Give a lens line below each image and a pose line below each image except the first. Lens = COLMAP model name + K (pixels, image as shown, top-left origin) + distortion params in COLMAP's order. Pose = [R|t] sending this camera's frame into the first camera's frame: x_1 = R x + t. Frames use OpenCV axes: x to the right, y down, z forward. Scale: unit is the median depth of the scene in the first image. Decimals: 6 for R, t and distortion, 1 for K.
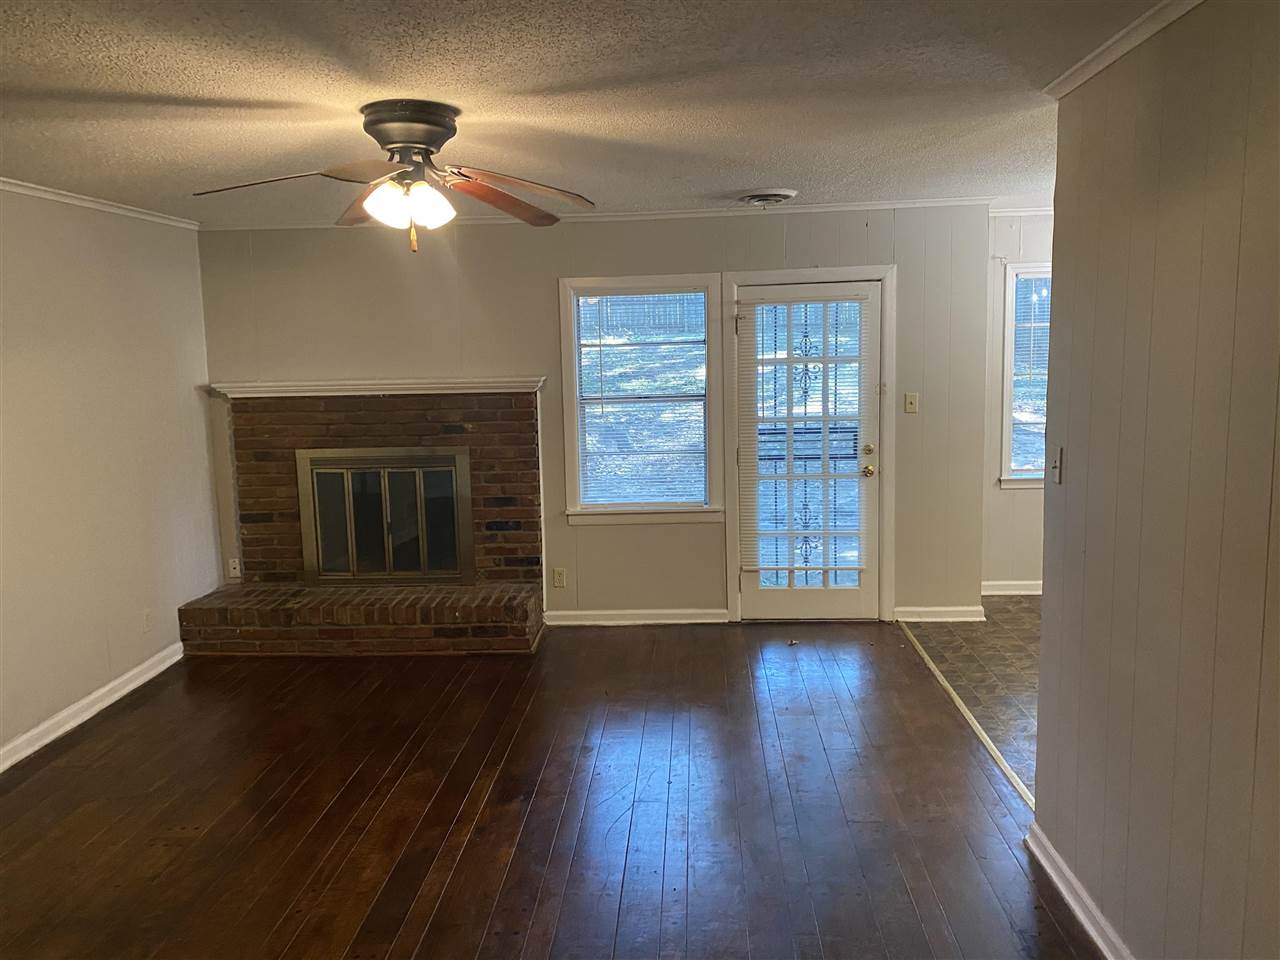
lens RADIAL K [[939.3, 0, 611.2], [0, 939.3, 482.4], [0, 0, 1]] dist [0.002985, -0.000850]
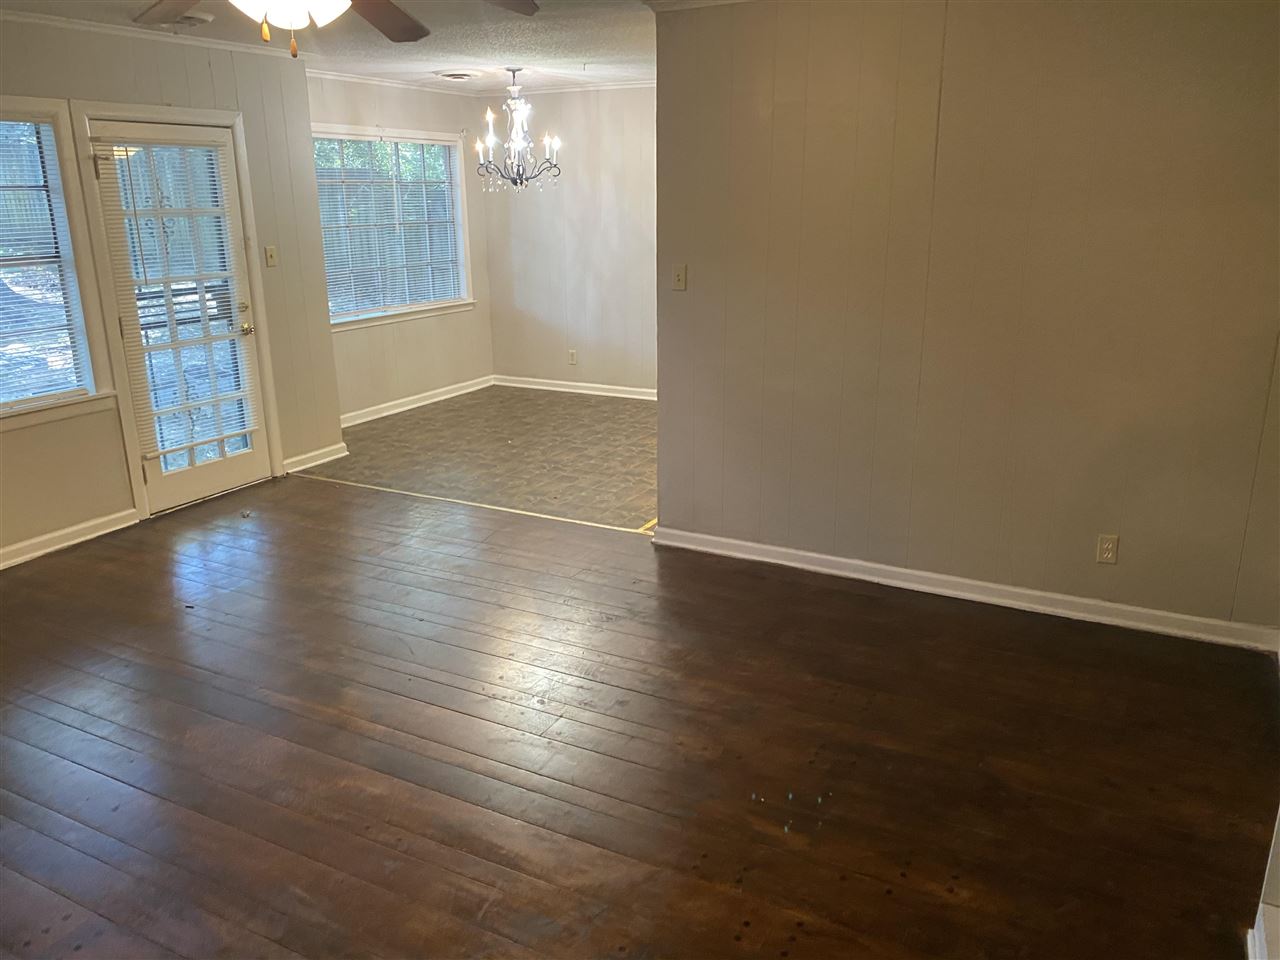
lens RADIAL K [[990.0, 0, 640.0], [0, 990.0, 480.0], [0, 0, 1]] dist [0.001596, -0.004940]
pose [[0.376543, -0.231892, 0.896906, -0.527719], [0.126049, 0.971985, 0.198385, -0.012065], [-0.917784, 0.038354, 0.395224, 0.220671]]
